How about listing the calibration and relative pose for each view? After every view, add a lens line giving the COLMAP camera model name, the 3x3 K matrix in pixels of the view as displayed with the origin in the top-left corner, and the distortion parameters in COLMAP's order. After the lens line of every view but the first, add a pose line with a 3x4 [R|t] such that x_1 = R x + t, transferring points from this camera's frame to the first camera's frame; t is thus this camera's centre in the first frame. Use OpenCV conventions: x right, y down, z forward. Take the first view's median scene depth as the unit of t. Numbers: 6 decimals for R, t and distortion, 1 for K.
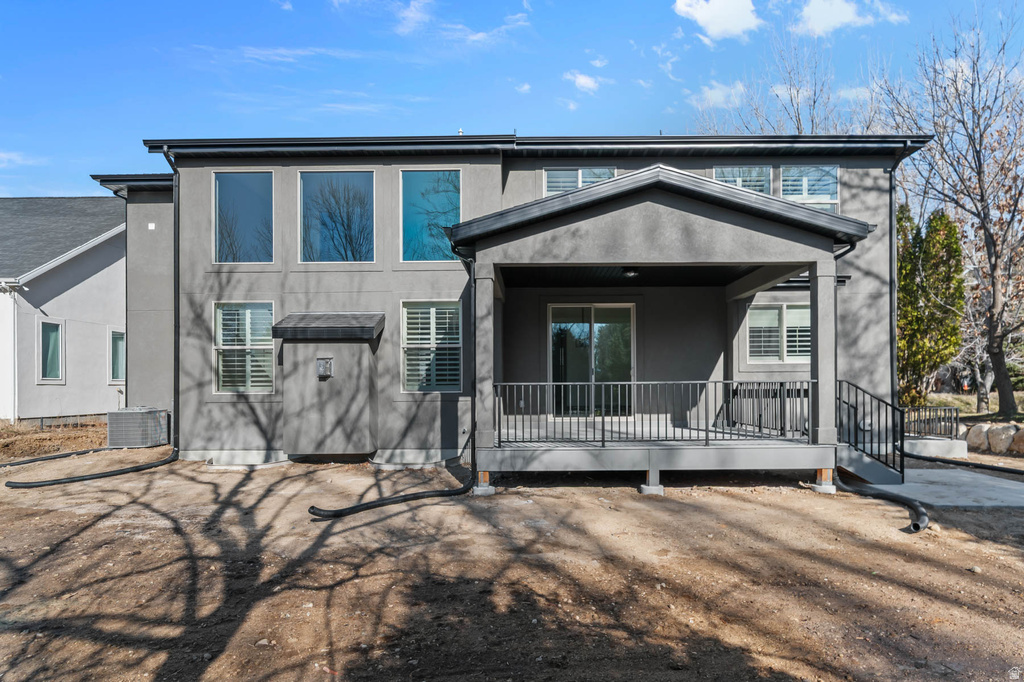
lens RADIAL K [[544.4, 0, 512.0], [0, 544.4, 341.0], [0, 0, 1]] dist [-0.003414, -0.000672]
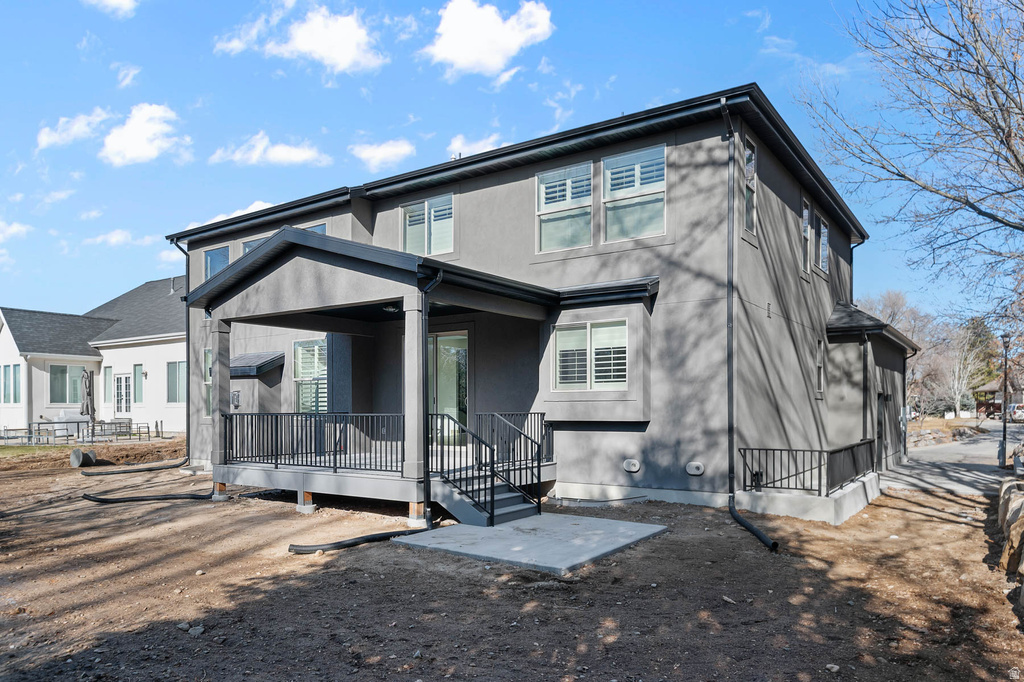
lens RADIAL K [[651.5, 0, 512.7], [0, 651.5, 357.6], [0, 0, 1]] dist [-0.003048, -0.000645]
pose [[0.838963, -0.037553, -0.542891, 0.943290], [0.042985, 0.999072, -0.002681, -0.013877], [0.542488, -0.021088, 0.839799, 0.064140]]
